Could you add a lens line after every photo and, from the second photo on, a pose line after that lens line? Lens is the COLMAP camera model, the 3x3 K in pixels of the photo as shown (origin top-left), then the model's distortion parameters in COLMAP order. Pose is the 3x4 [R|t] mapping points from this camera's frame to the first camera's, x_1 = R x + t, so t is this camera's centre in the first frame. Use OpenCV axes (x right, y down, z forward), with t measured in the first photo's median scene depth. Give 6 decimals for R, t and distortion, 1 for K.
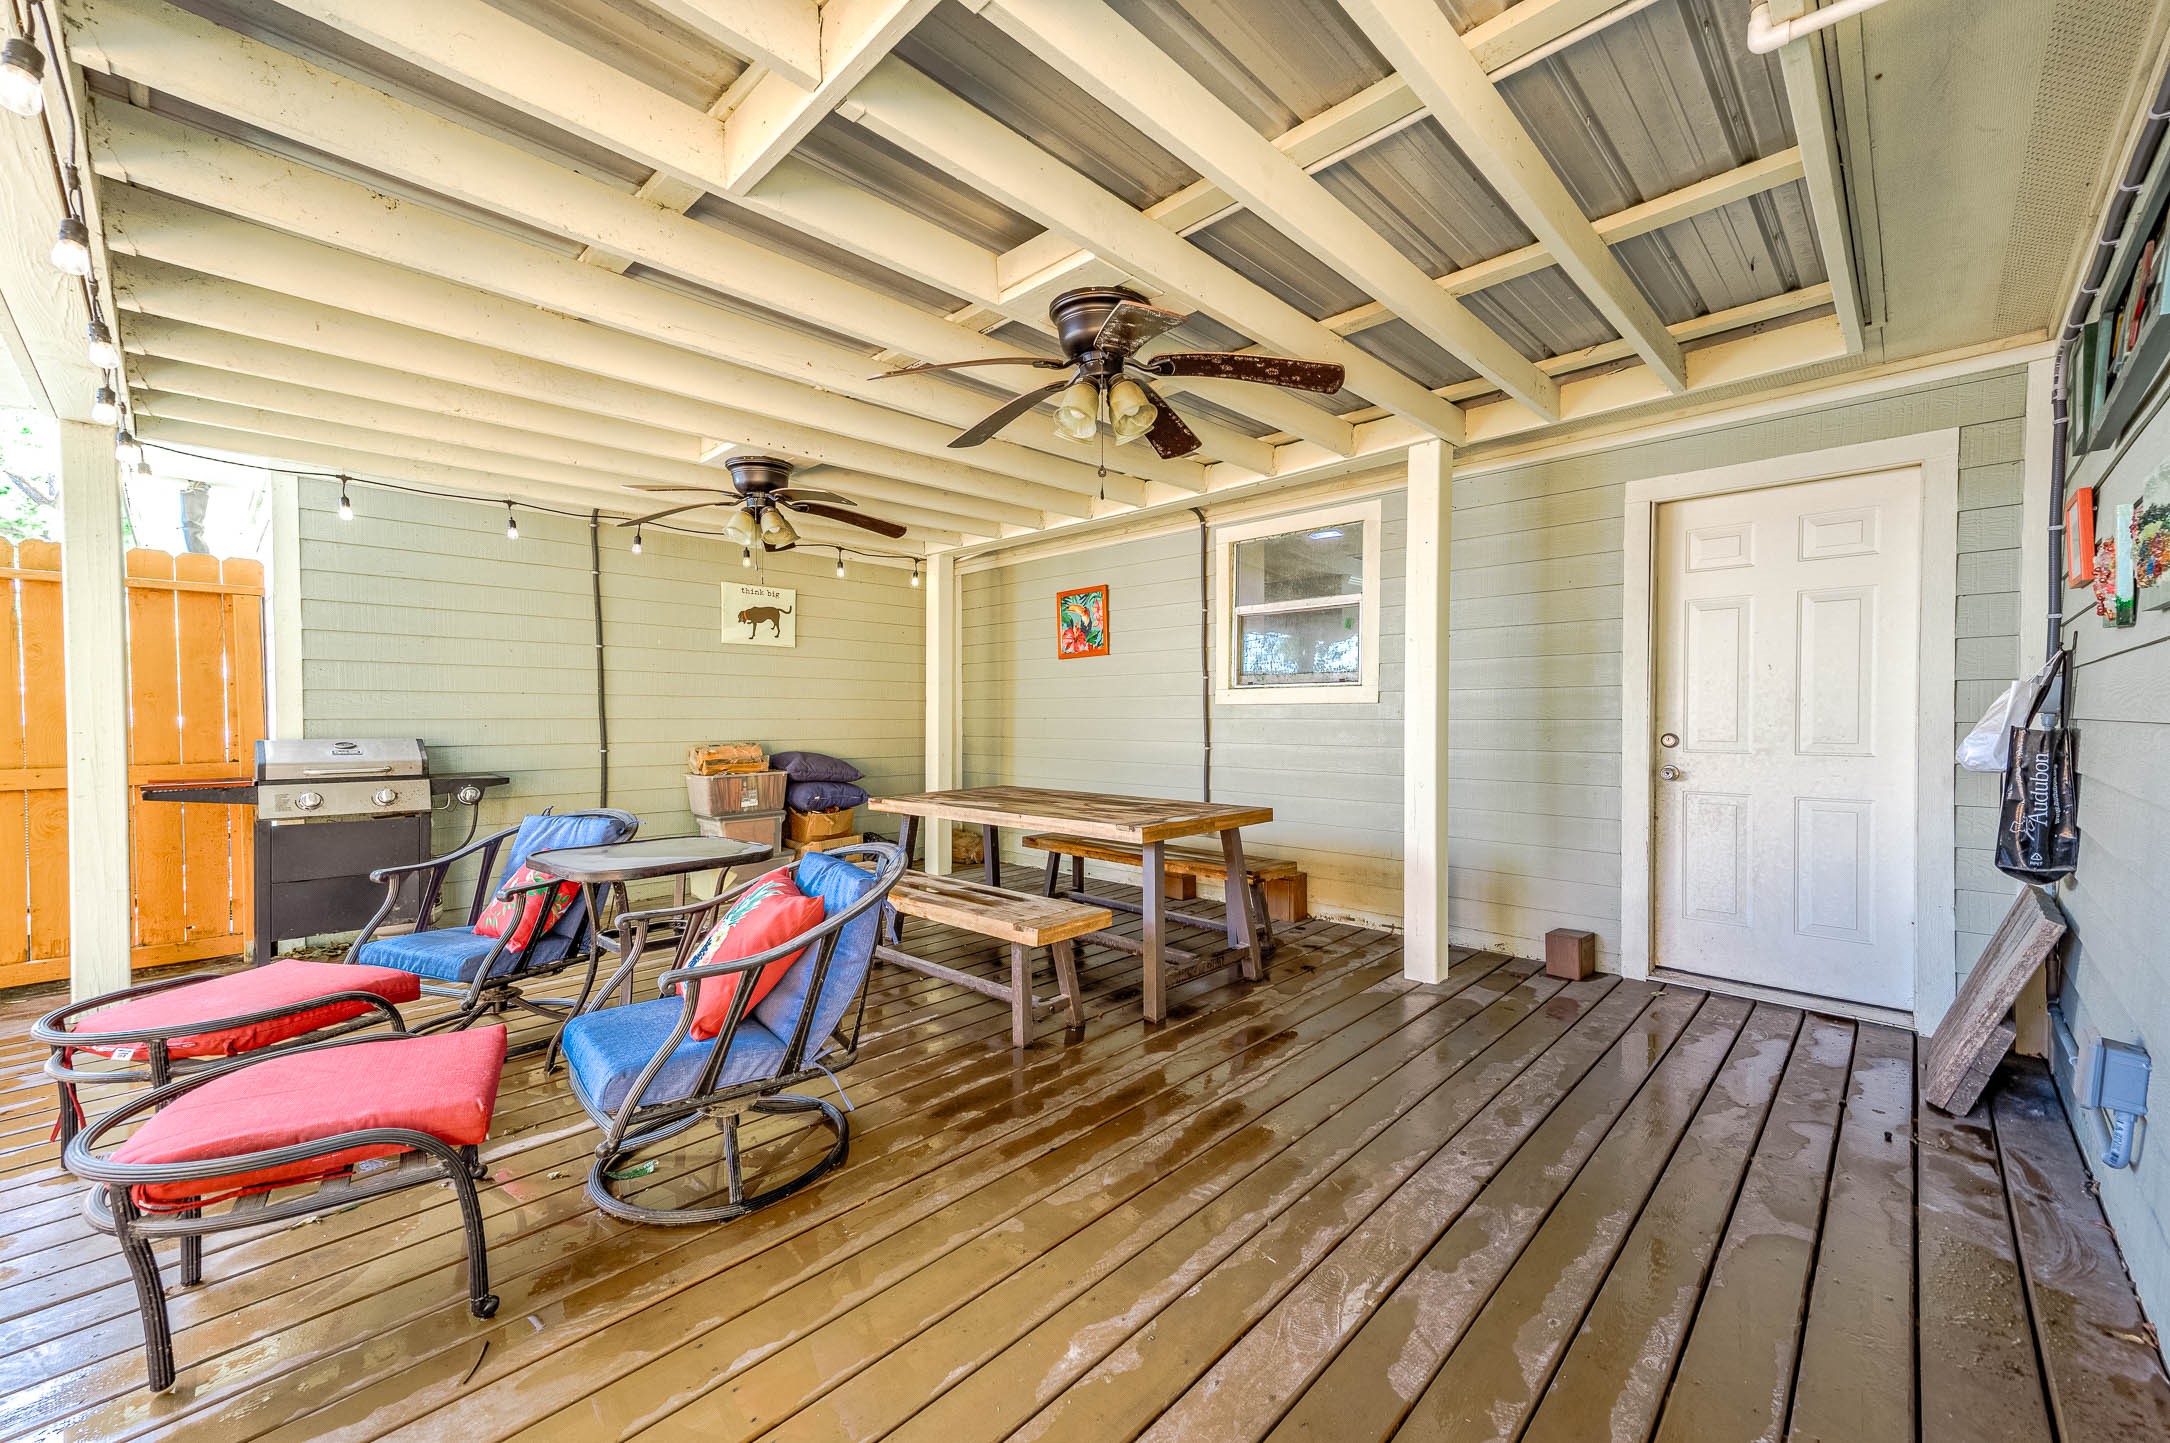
lens RADIAL K [[850.9, 0, 1089.8], [0, 850.9, 728.9], [0, 0, 1]] dist [0.023480, -0.000135]
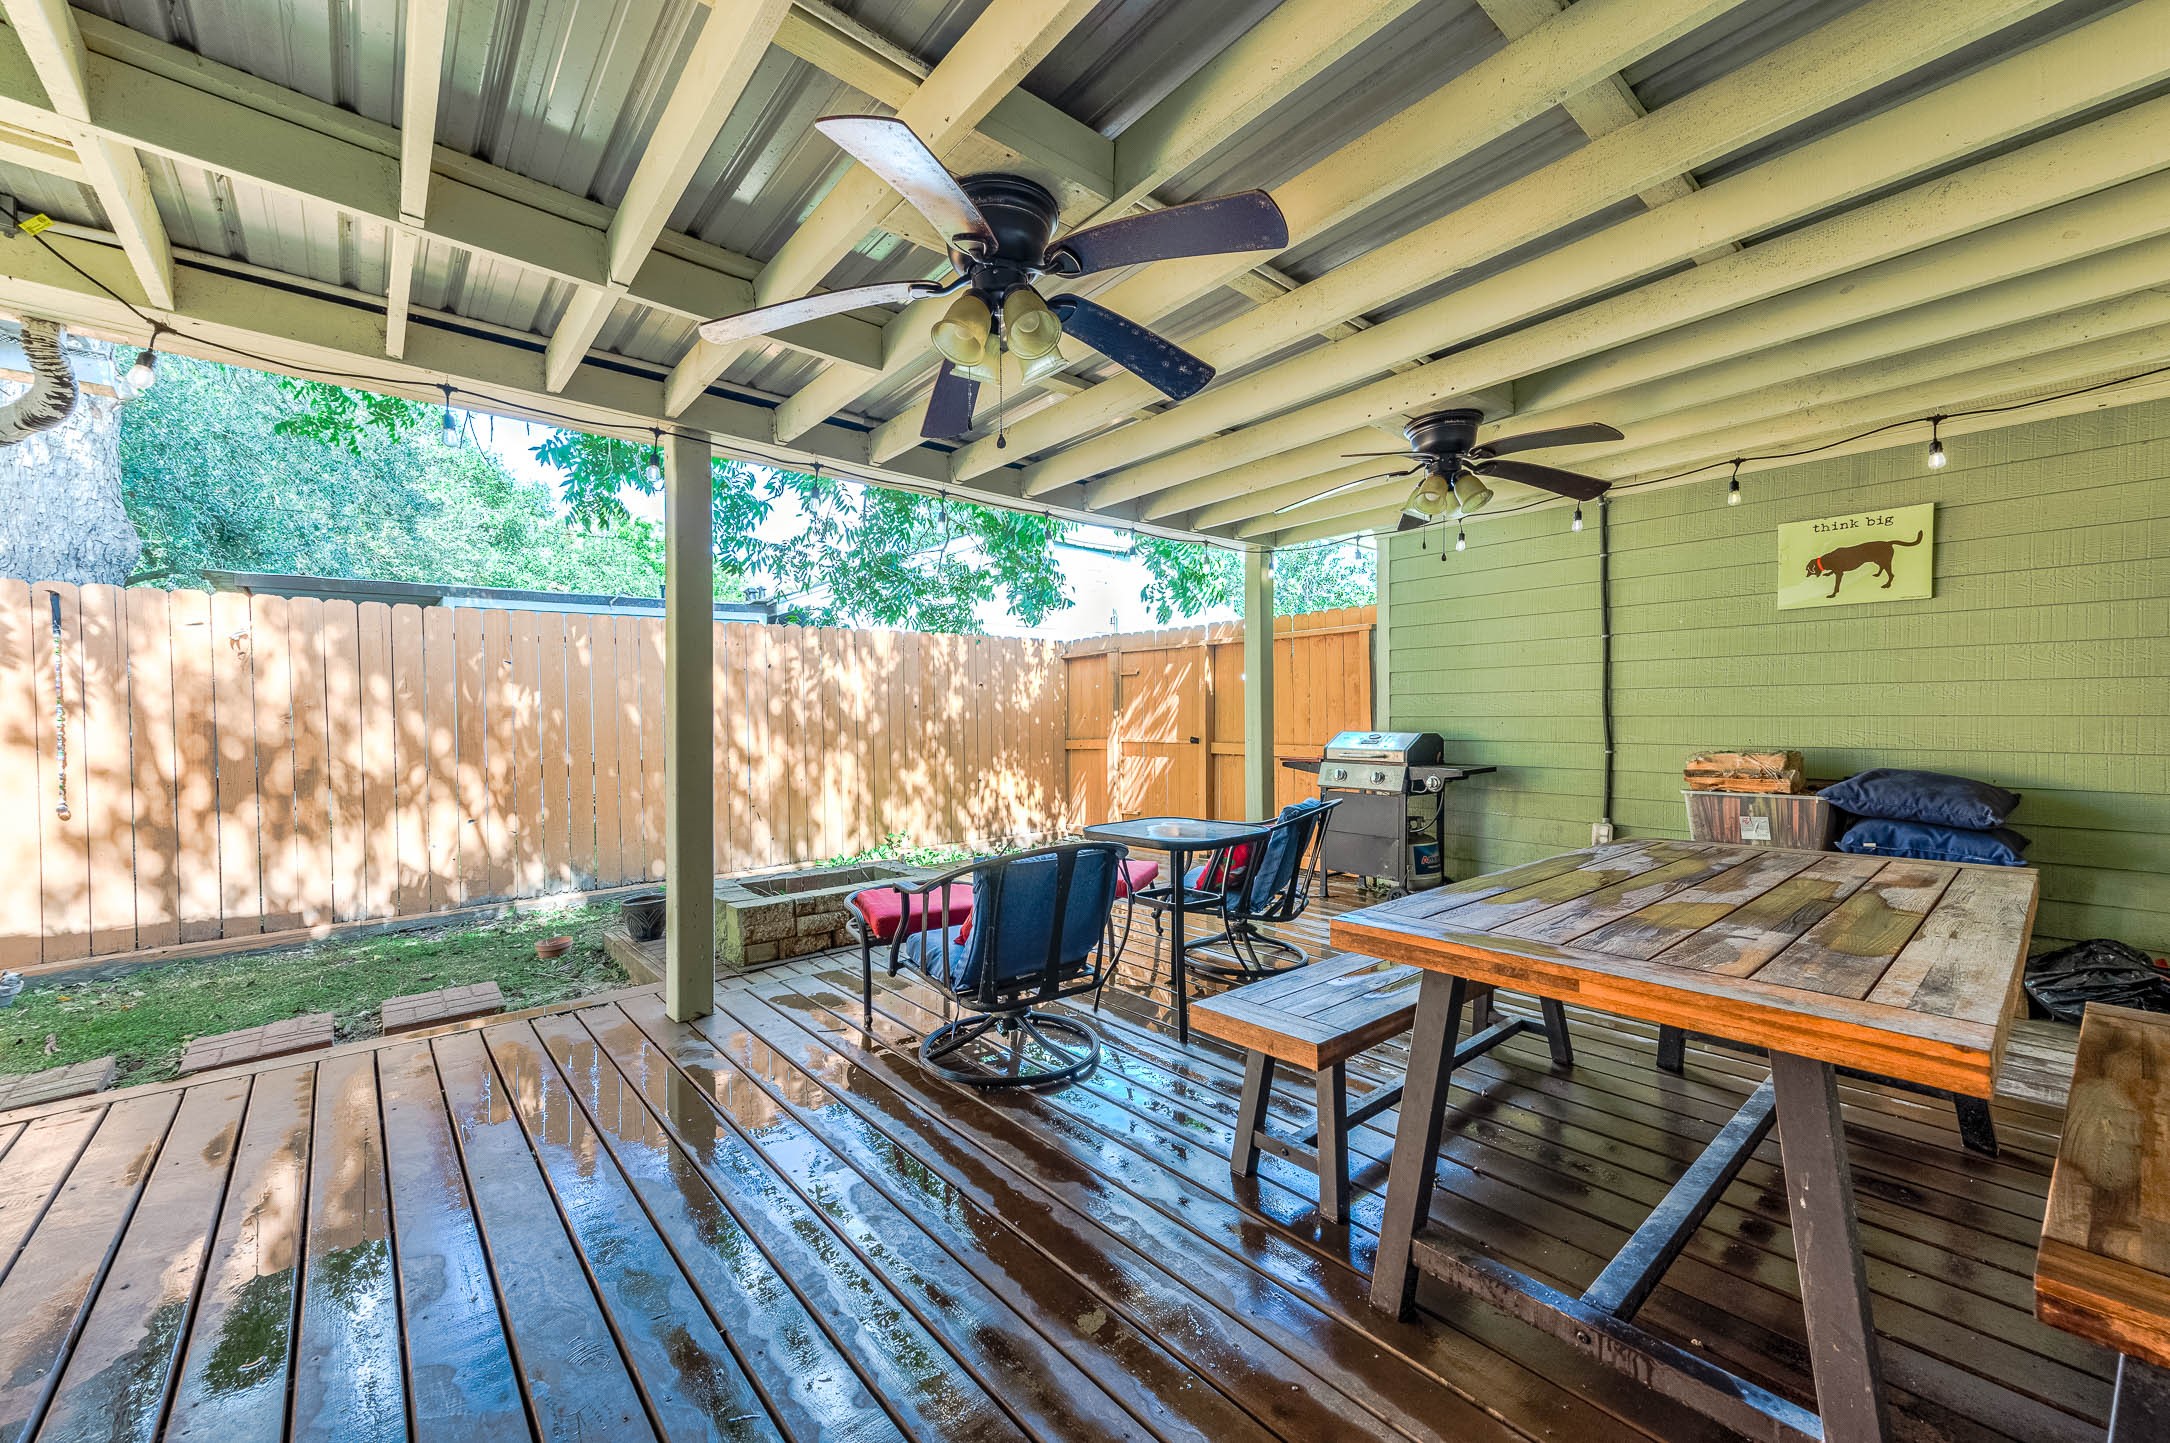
lens RADIAL K [[850.9, 0, 1090.9], [0, 850.9, 722.4], [0, 0, 1]] dist [0.023480, -0.000135]
pose [[-0.079515, 0.005838, -0.996817, 0.339643], [-0.006025, 0.999962, 0.006337, -0.006888], [0.996815, 0.006509, -0.079477, 0.476947]]
